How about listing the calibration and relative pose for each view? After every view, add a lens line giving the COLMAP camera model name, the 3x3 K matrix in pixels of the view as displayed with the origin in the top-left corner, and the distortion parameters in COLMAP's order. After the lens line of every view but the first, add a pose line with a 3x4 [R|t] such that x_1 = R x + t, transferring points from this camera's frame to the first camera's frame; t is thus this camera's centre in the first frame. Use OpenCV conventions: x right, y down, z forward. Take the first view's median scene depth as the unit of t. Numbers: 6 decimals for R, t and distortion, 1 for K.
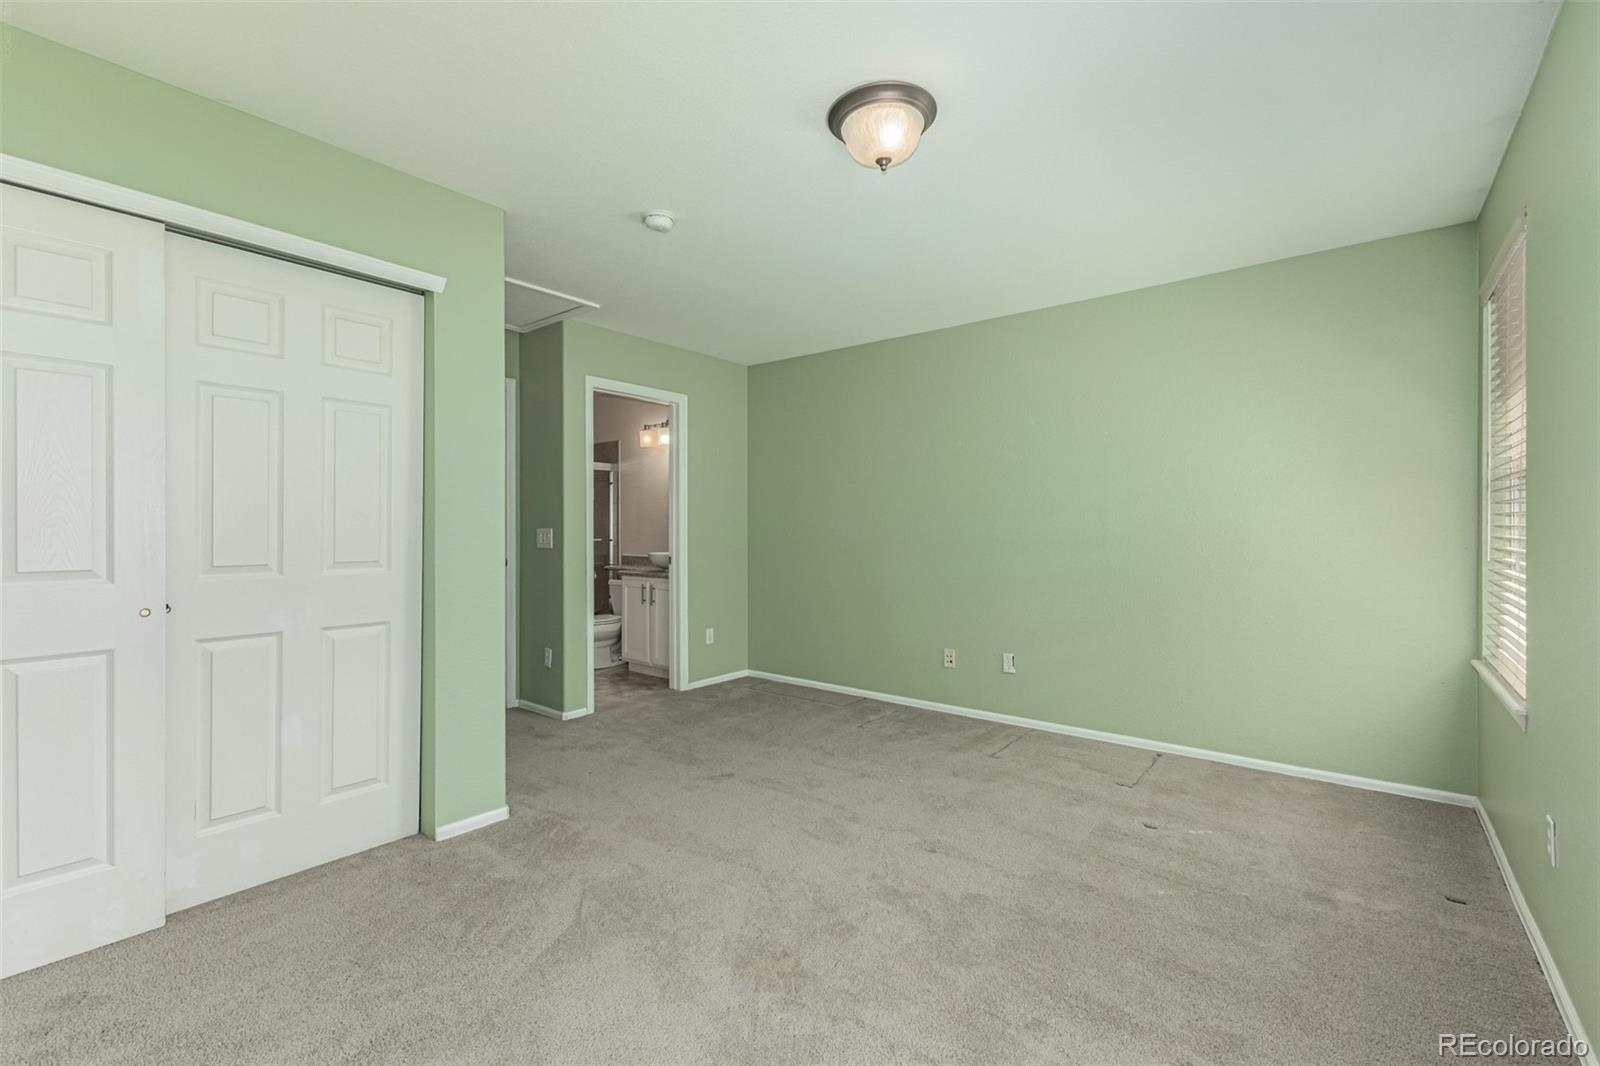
lens RADIAL K [[698.7, 0, 802.6], [0, 698.7, 534.4], [0, 0, 1]] dist [0.017934, 0.000518]
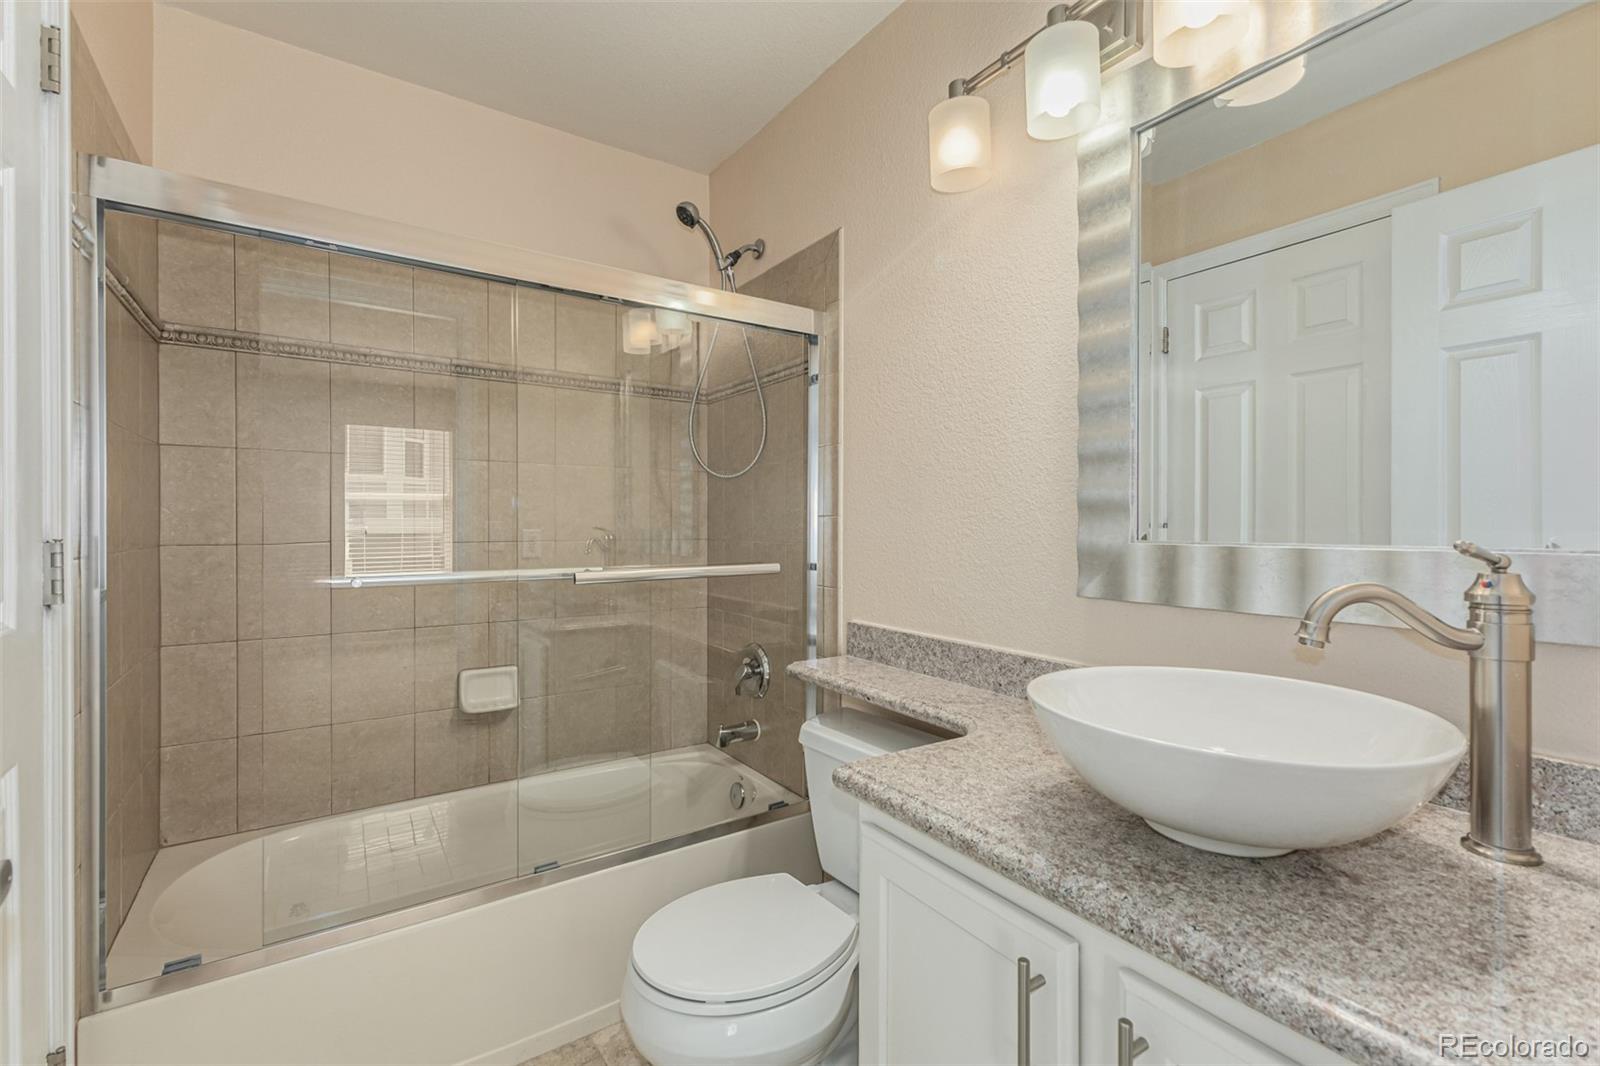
lens RADIAL K [[698.7, 0, 801.2], [0, 698.7, 527.4], [0, 0, 1]] dist [0.017934, 0.000518]
pose [[0.956407, 0.001629, -0.292032, -0.192491], [-0.001227, 0.999998, 0.001560, -0.009535], [0.292034, -0.001134, 0.956407, 0.716415]]
